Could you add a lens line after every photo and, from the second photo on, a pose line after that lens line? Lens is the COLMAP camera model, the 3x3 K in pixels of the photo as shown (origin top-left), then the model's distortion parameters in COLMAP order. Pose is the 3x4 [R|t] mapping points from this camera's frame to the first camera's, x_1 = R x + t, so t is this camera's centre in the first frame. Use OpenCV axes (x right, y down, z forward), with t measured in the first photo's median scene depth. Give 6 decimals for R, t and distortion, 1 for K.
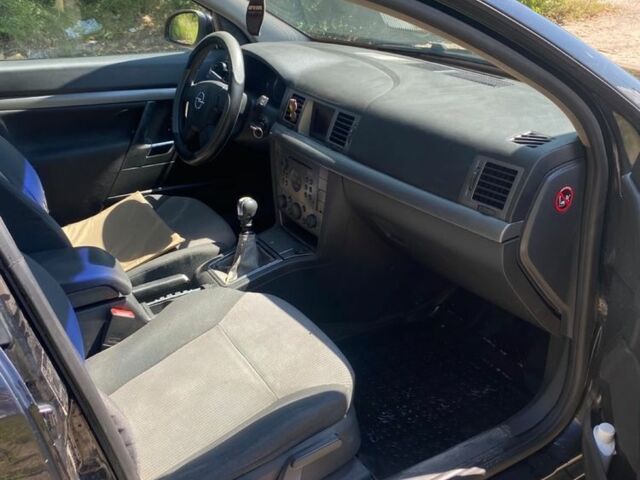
lens RADIAL K [[637.7, 0, 320.0], [0, 637.7, 240.0], [0, 0, 1]] dist [0.046443, -0.001518]
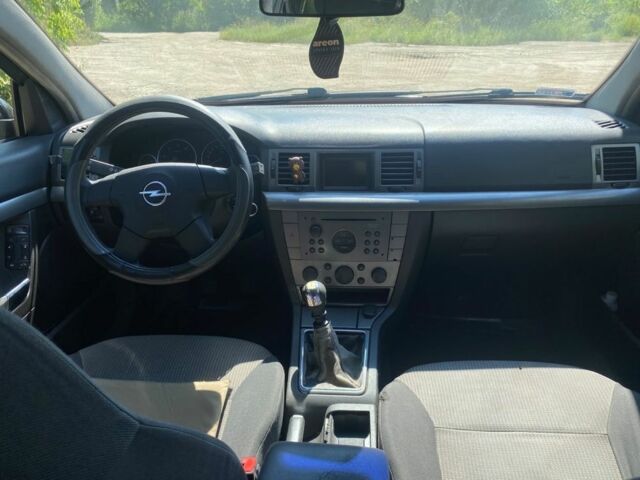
lens RADIAL K [[492.4, 0, 320.0], [0, 492.4, 240.0], [0, 0, 1]] dist [-0.004910, -0.003650]
pose [[0.574828, -0.323971, 0.751409, -0.615324], [0.364912, 0.923409, 0.118971, -0.206401], [-0.732402, 0.205811, 0.649022, 0.641726]]
